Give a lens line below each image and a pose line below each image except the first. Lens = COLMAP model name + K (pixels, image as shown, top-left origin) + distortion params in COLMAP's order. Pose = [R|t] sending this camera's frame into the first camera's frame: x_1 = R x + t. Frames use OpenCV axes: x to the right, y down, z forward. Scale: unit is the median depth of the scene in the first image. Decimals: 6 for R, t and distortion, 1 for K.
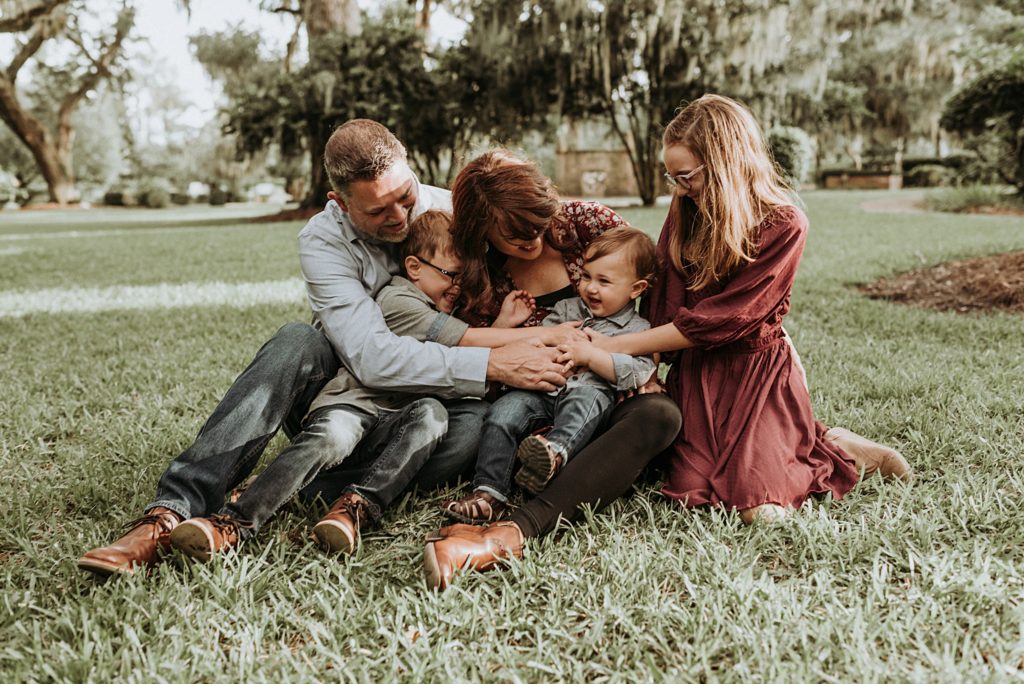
lens RADIAL K [[1023.0, 0, 514.1], [0, 1023.0, 348.3], [0, 0, 1]] dist [-0.009412, 0.000000]
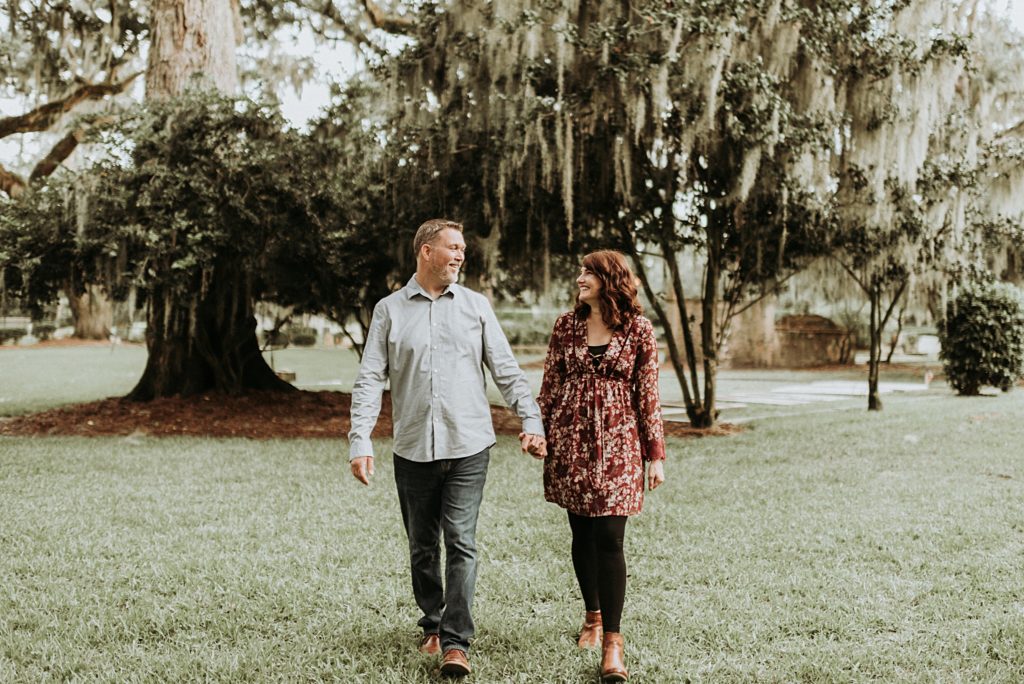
lens RADIAL K [[1023.0, 0, 512.8], [0, 1023.0, 343.3], [0, 0, 1]] dist [-0.009412, 0.000000]
pose [[0.978869, 0.040194, -0.200499, 0.151971], [-0.065474, 0.990479, -0.121094, -0.113073], [0.193723, 0.131663, 0.972181, 0.464509]]
